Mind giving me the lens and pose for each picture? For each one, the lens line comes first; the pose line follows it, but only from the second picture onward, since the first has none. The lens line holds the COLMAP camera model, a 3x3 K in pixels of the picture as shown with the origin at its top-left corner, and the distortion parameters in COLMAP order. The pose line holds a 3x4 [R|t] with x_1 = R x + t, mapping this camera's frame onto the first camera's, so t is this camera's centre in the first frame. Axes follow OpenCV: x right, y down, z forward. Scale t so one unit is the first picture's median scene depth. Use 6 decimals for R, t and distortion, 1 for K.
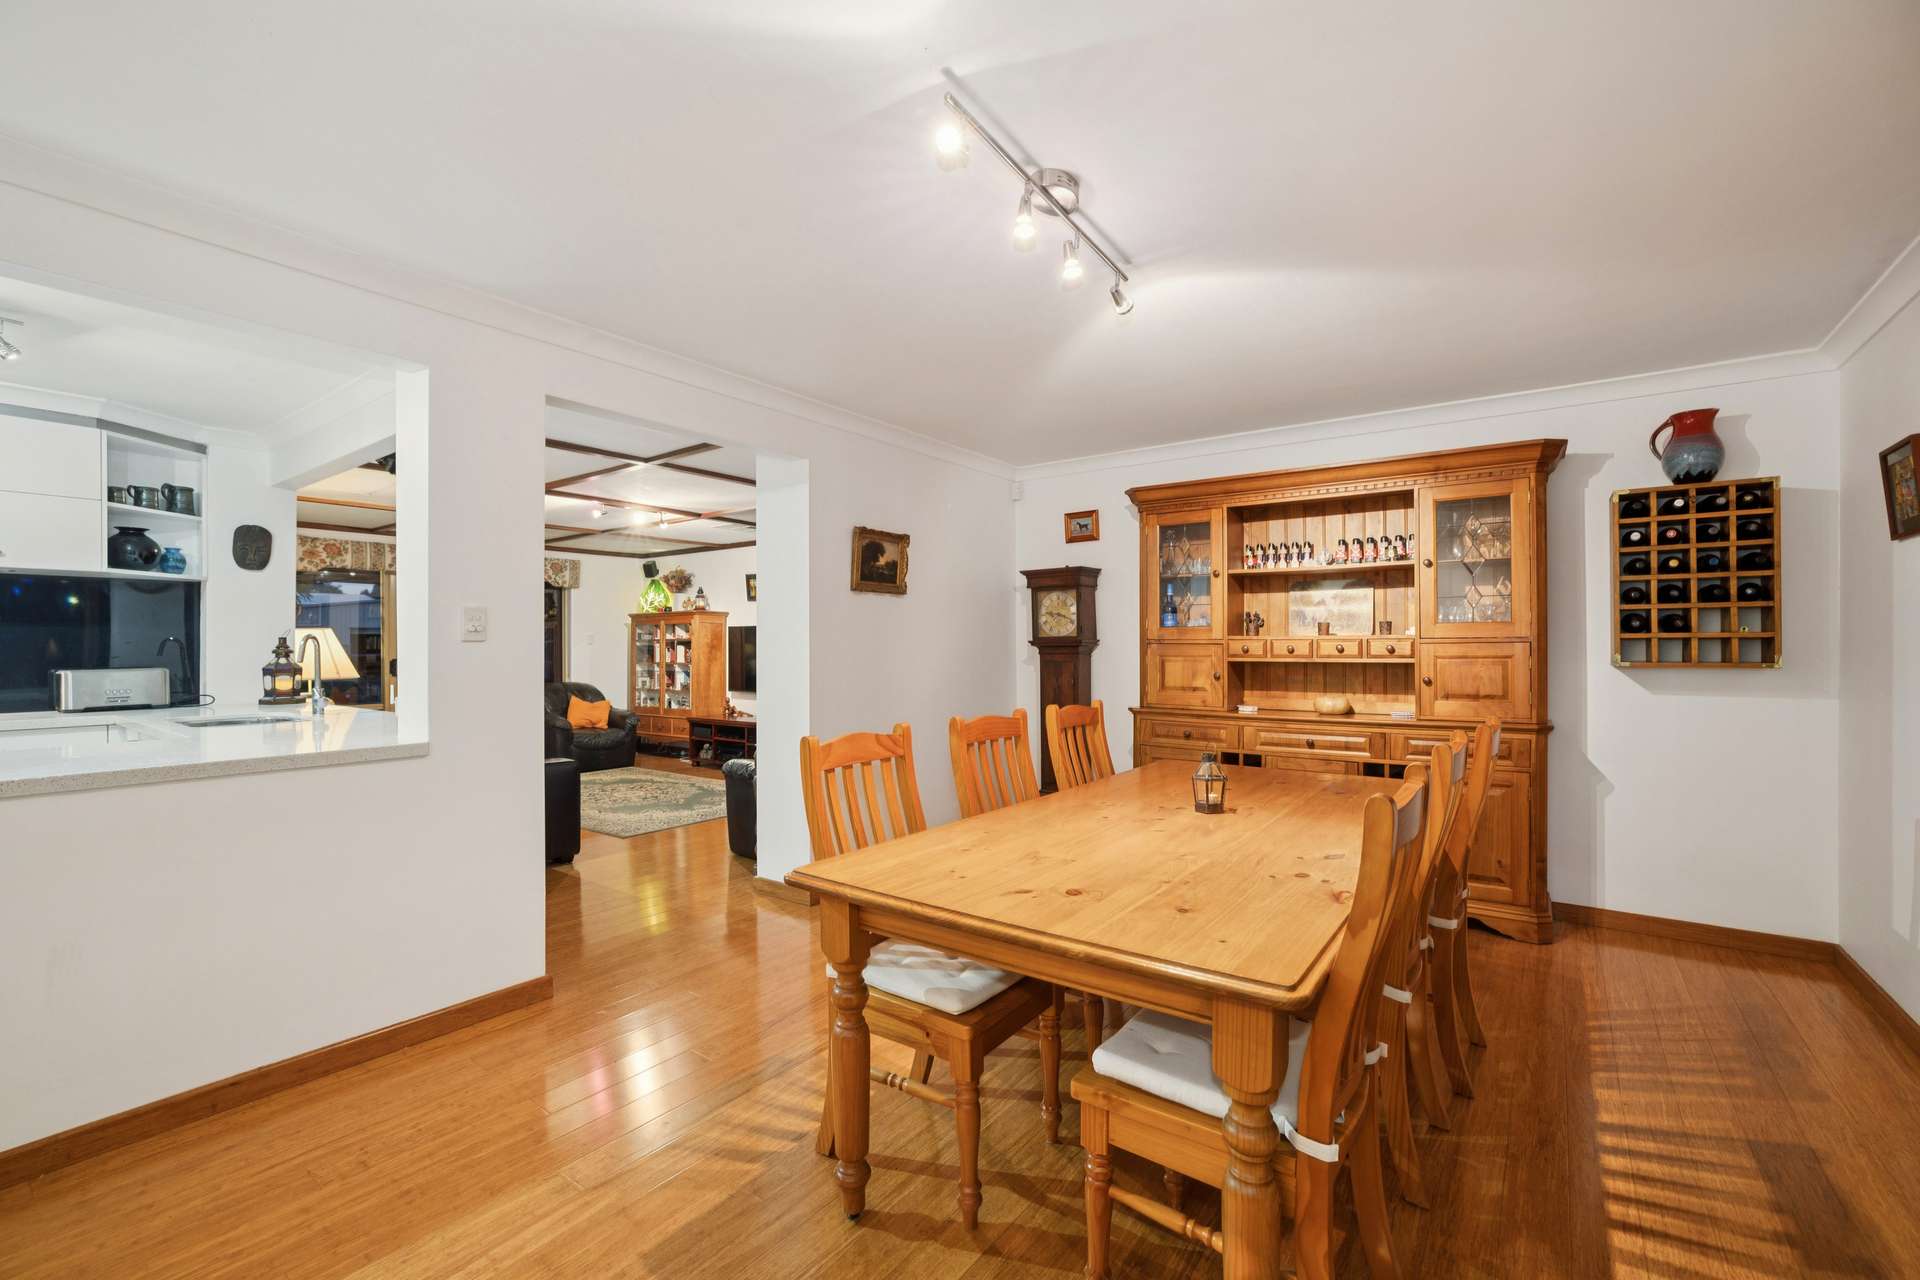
lens RADIAL K [[822.0, 0, 964.9], [0, 822.0, 624.2], [0, 0, 1]] dist [-0.014298, 0.000600]
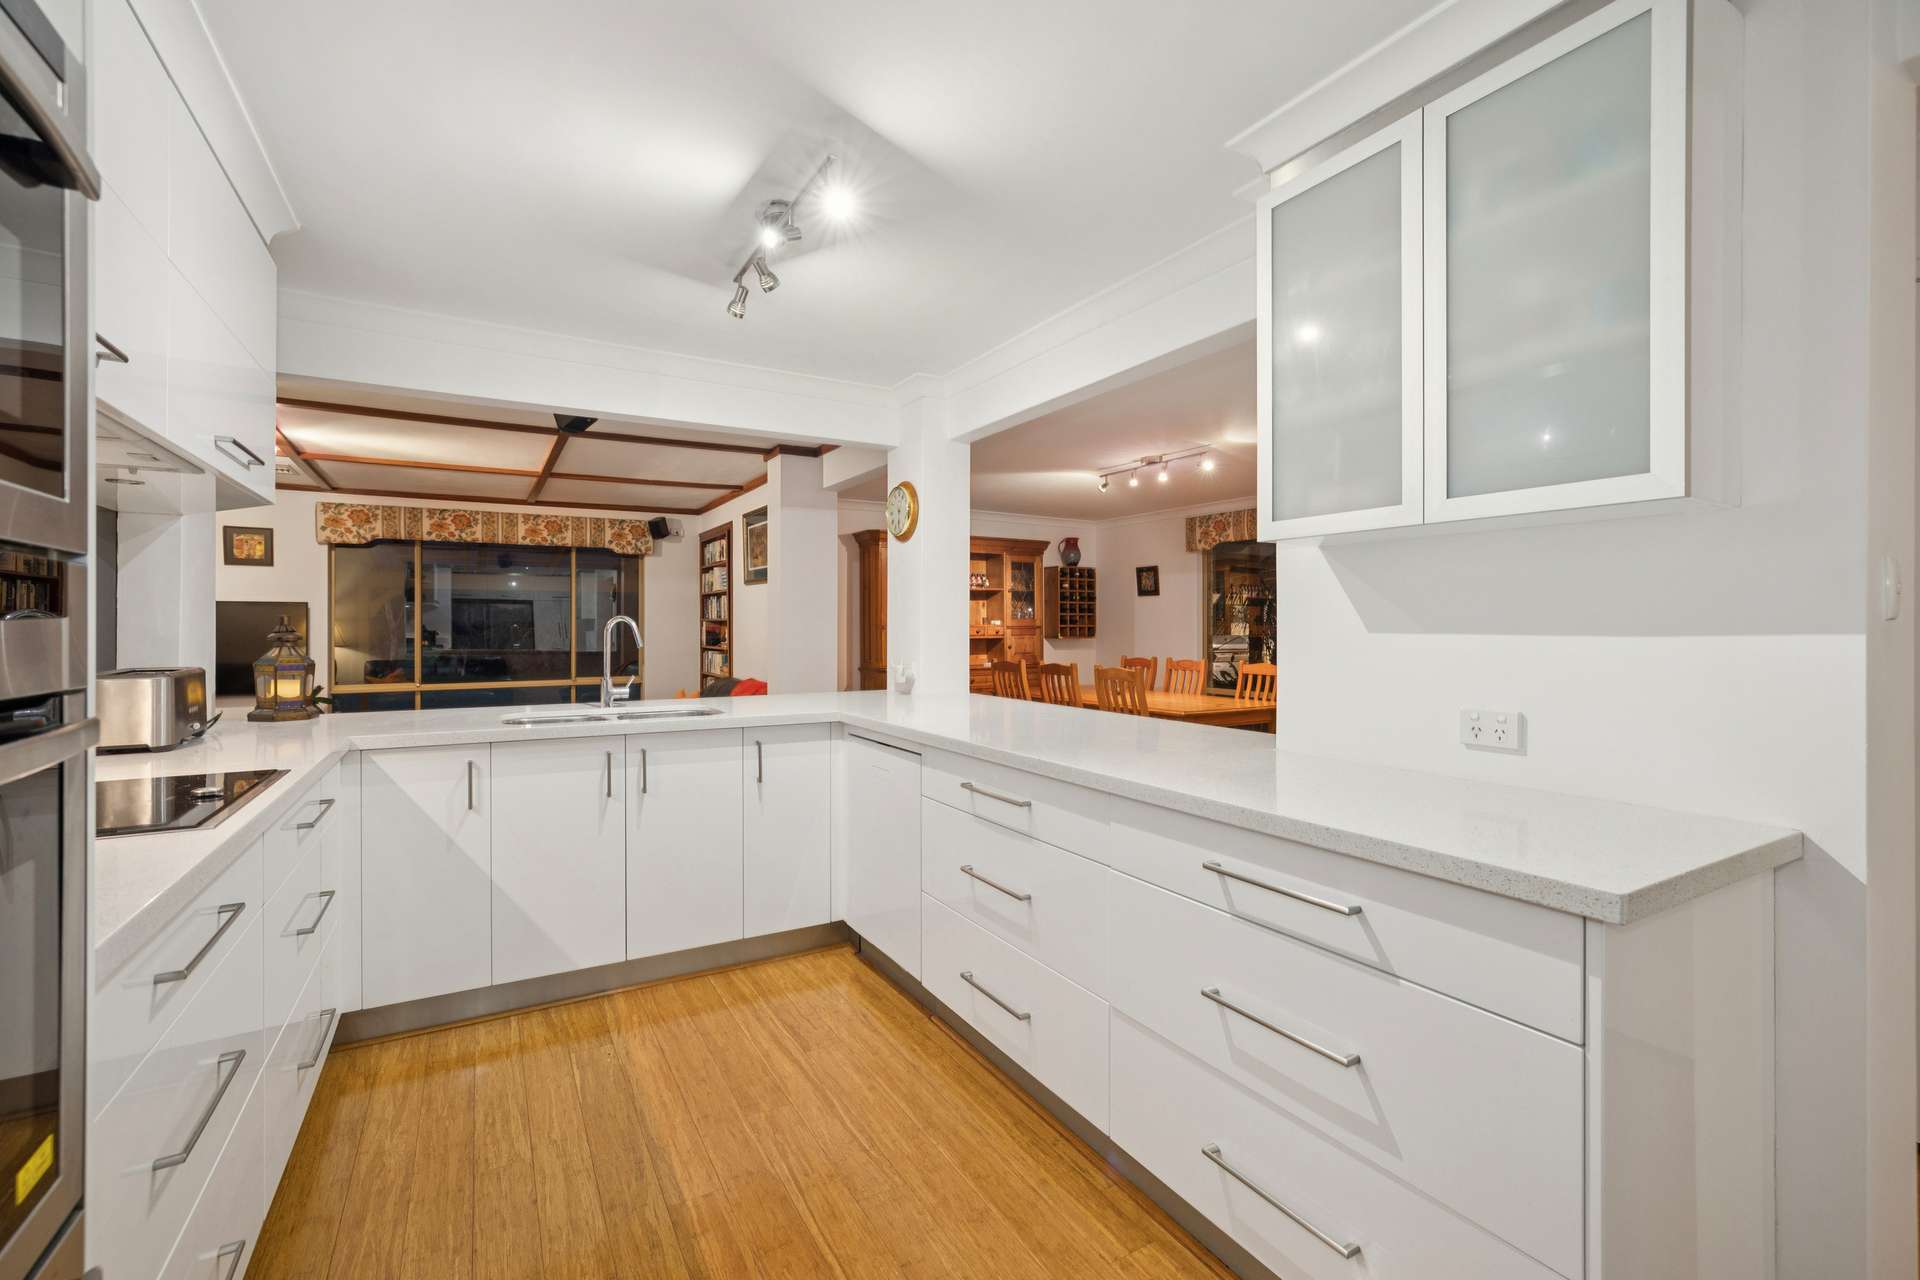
lens RADIAL K [[822.0, 0, 964.9], [0, 822.0, 624.2], [0, 0, 1]] dist [-0.014298, 0.000600]
pose [[0.400659, 0.005552, 0.916210, -1.583580], [0.000650, 0.999980, -0.006344, 0.023014], [-0.916227, 0.003138, 0.400647, 0.283575]]
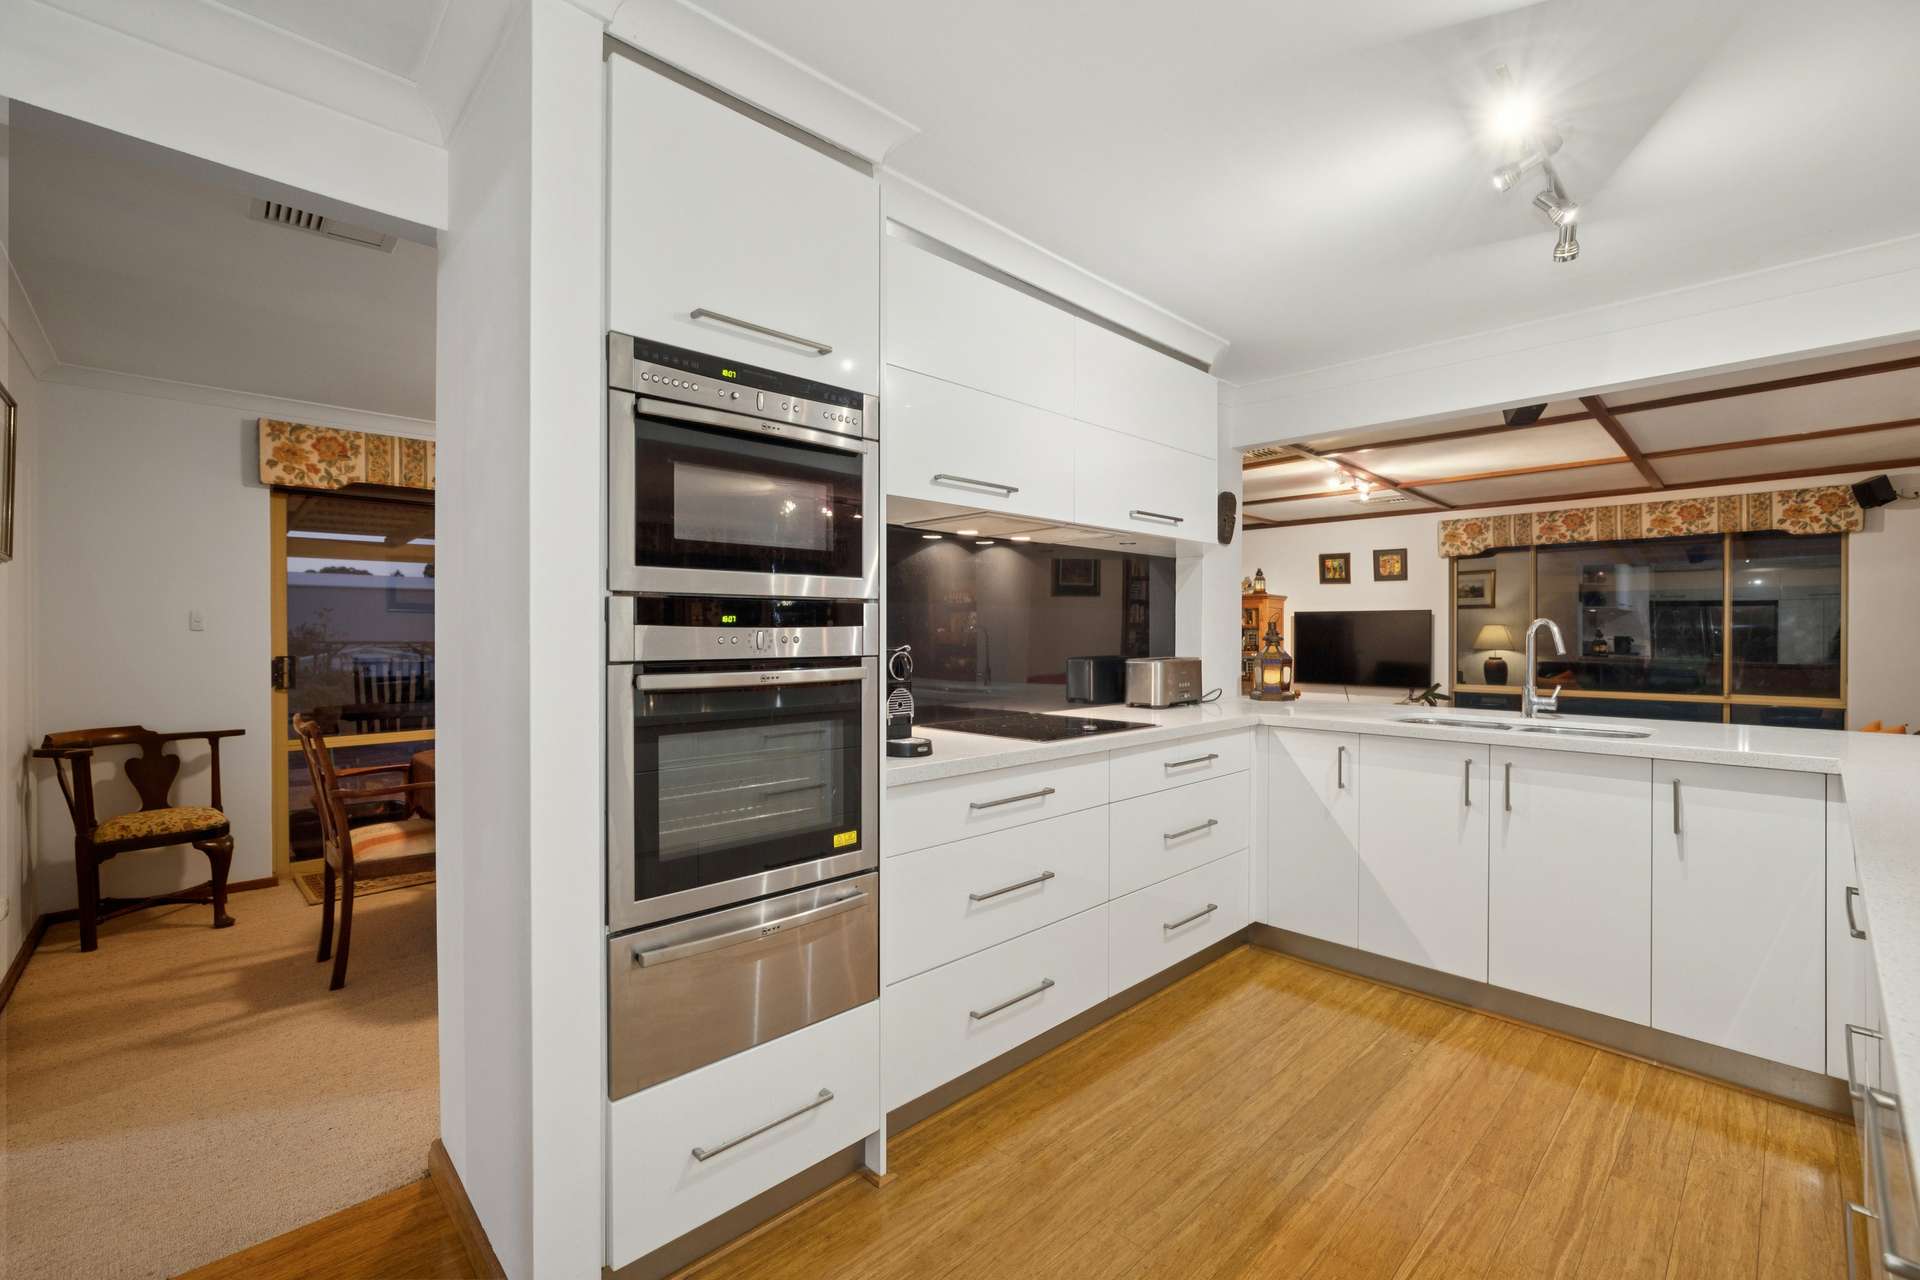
lens RADIAL K [[818.8, 0, 947.4], [0, 818.8, 633.0], [0, 0, 1]] dist [-0.017909, 0.010308]
pose [[0.983046, 0.004746, -0.183298, -1.462092], [-0.004599, 0.999989, 0.001227, 0.023426], [0.183301, -0.000364, 0.983057, 0.182507]]
